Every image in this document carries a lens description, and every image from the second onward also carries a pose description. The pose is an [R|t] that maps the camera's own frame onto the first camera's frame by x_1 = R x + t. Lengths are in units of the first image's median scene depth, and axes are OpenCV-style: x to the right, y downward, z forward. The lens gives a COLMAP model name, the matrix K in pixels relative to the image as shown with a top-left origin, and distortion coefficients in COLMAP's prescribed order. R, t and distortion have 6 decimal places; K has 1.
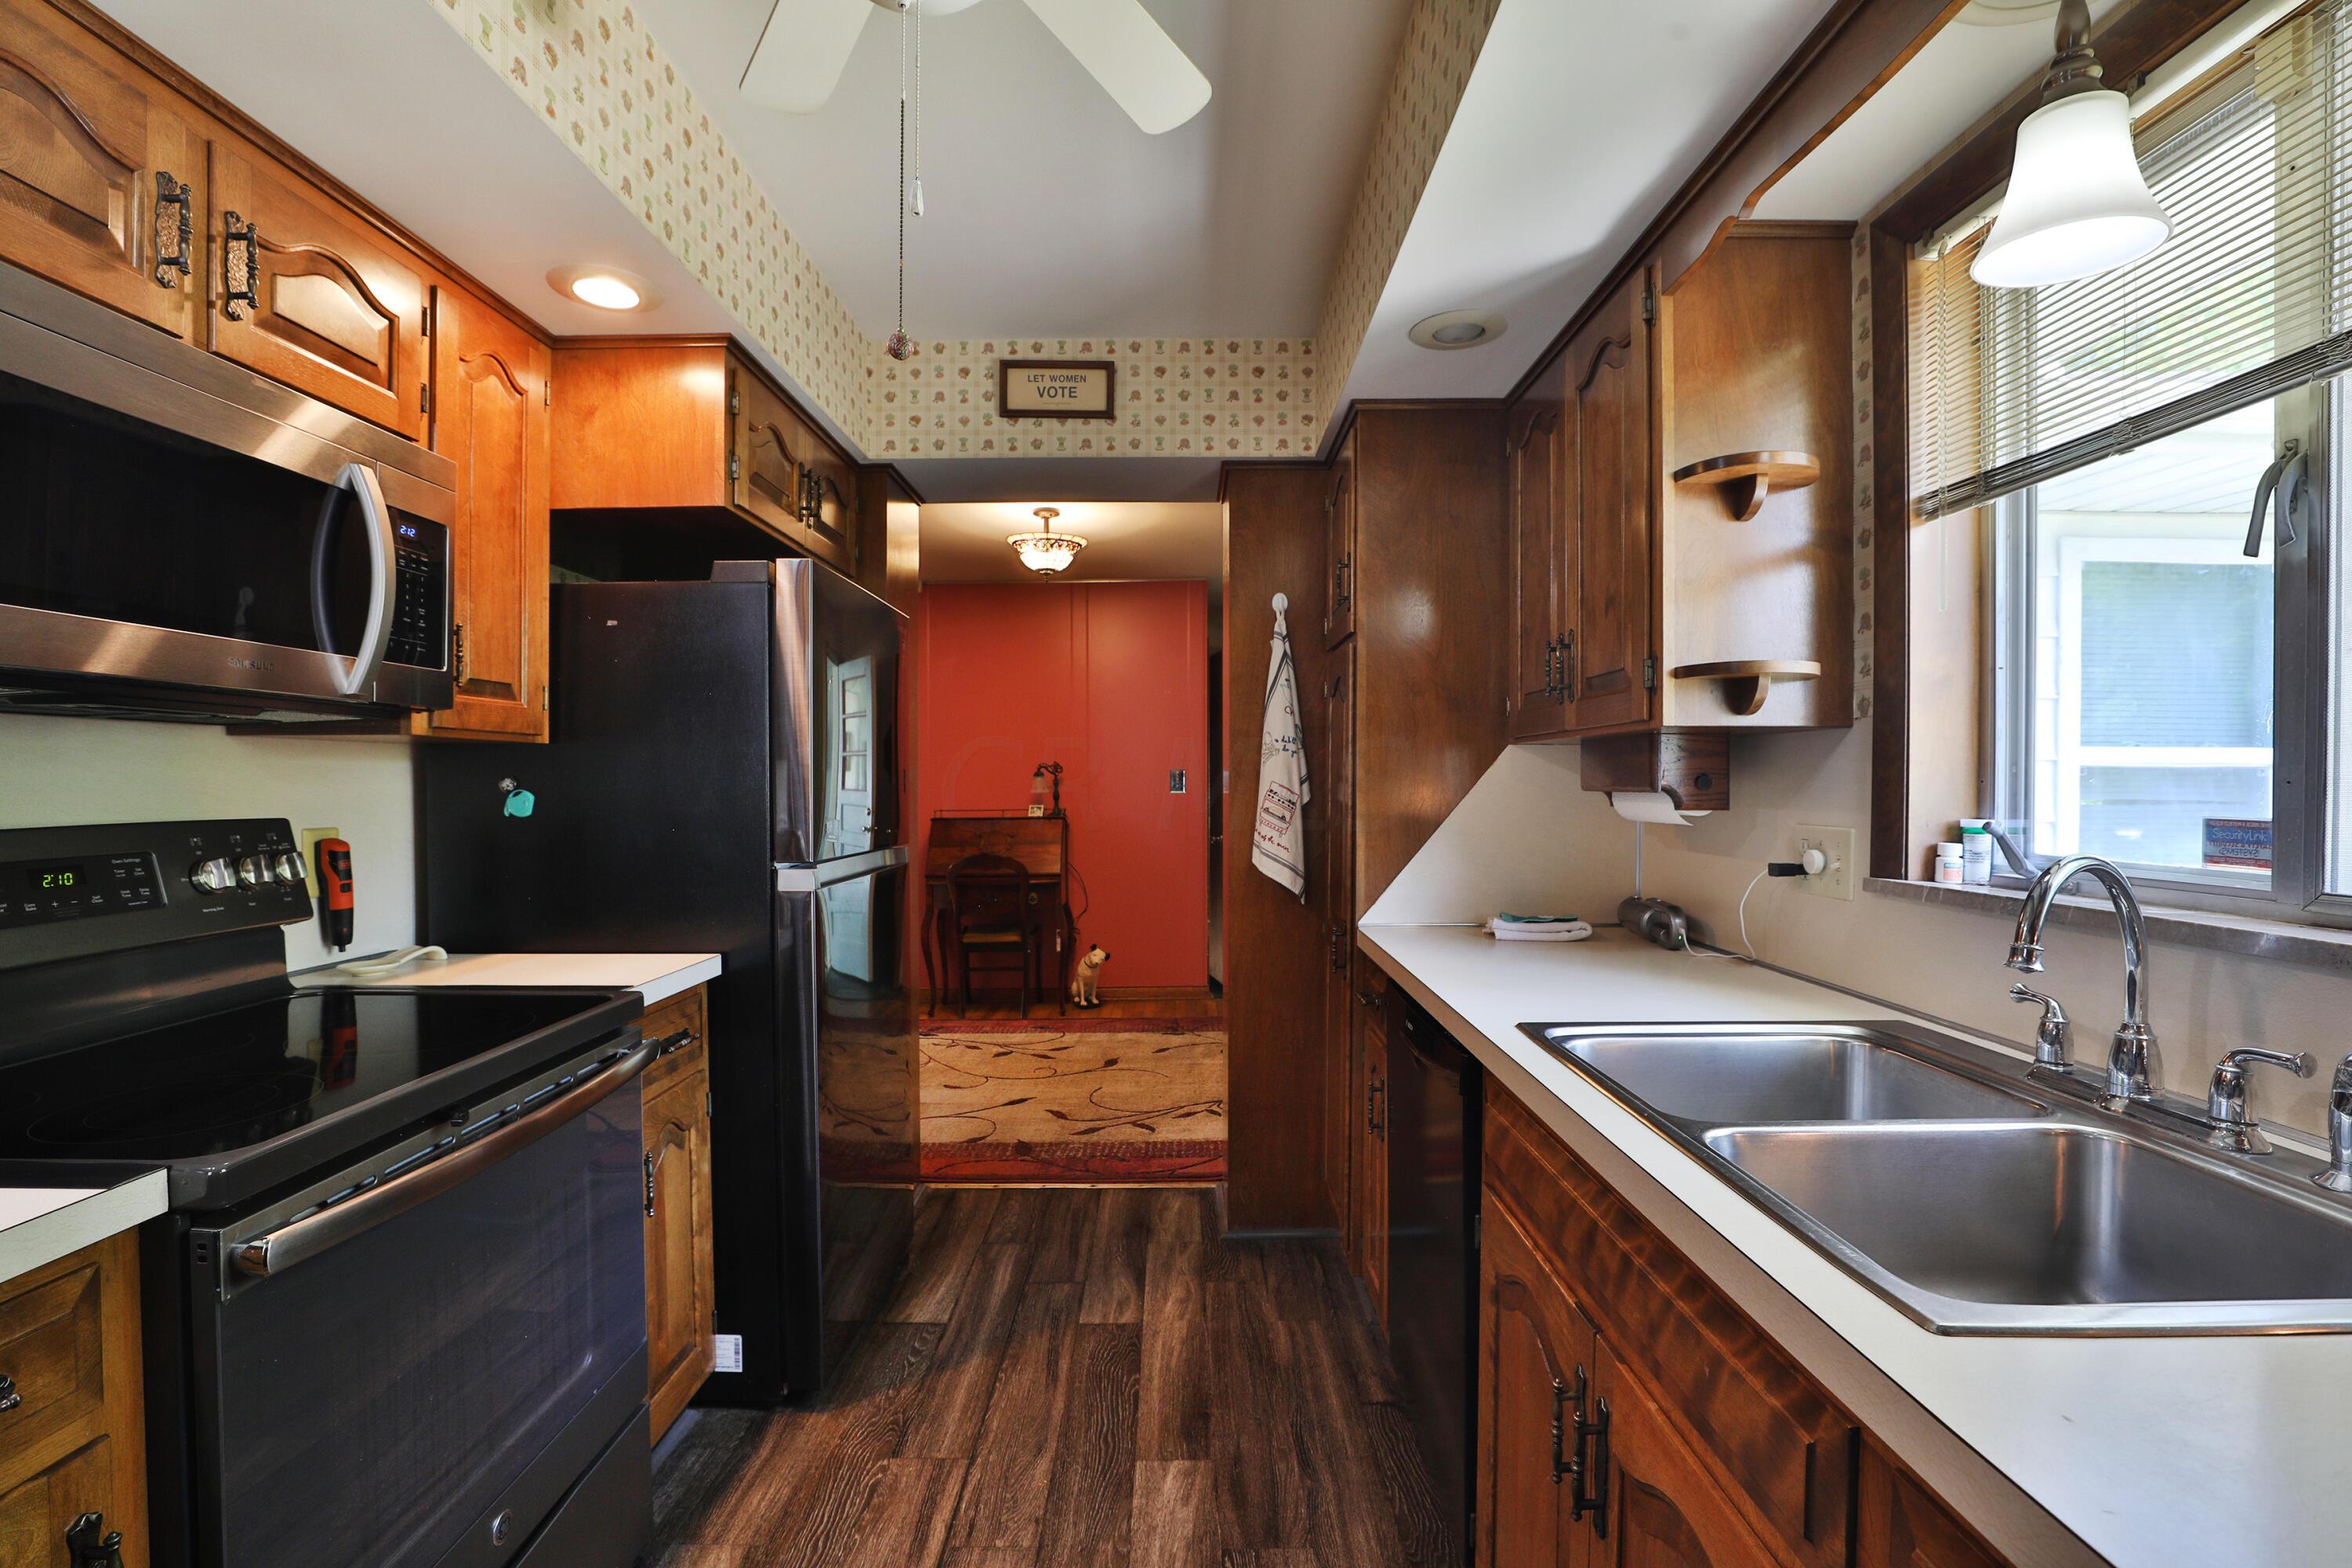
lens RADIAL K [[1074.3, 0, 1176.0], [0, 1074.3, 784.0], [0, 0, 1]] dist [-0.041271, 0.016471]
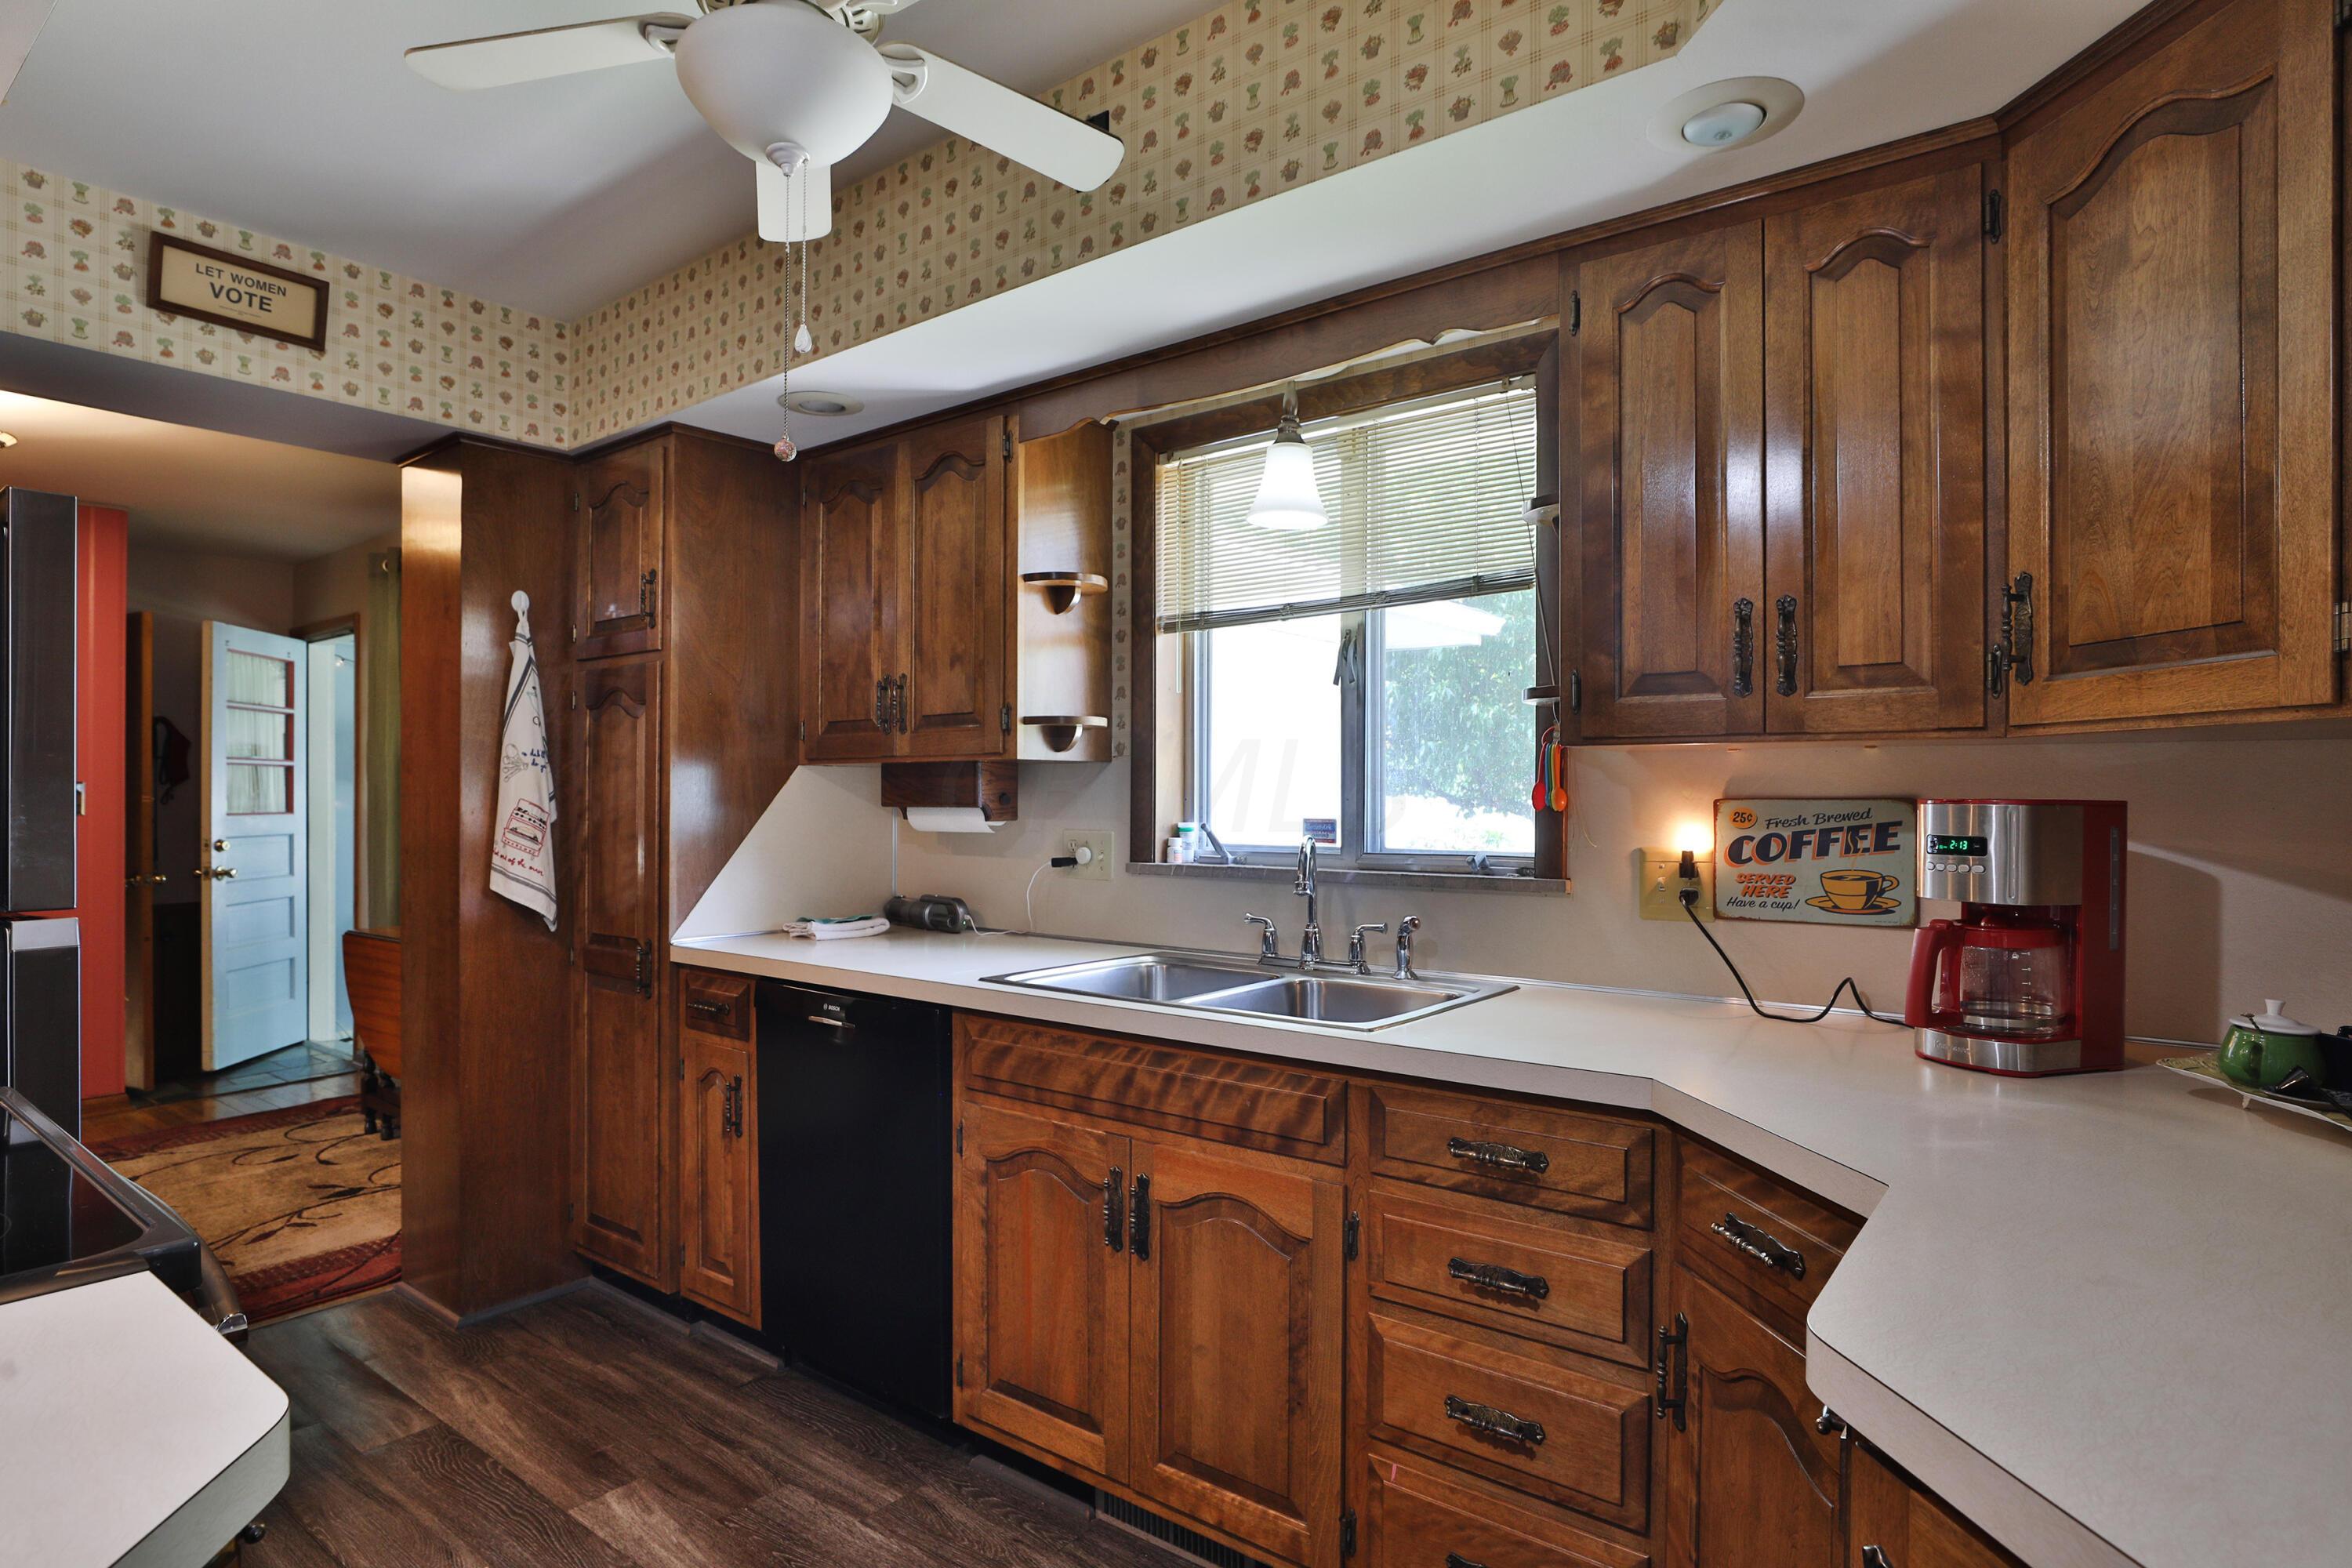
lens RADIAL K [[1249.3, 0, 1176.0], [0, 1249.3, 784.0], [0, 0, 1]] dist [0.000571, -0.000077]
pose [[0.624893, 0.008715, 0.780662, -0.432933], [0.002417, 0.999911, -0.013097, 0.000063], [-0.780707, 0.010071, 0.624816, -0.103536]]
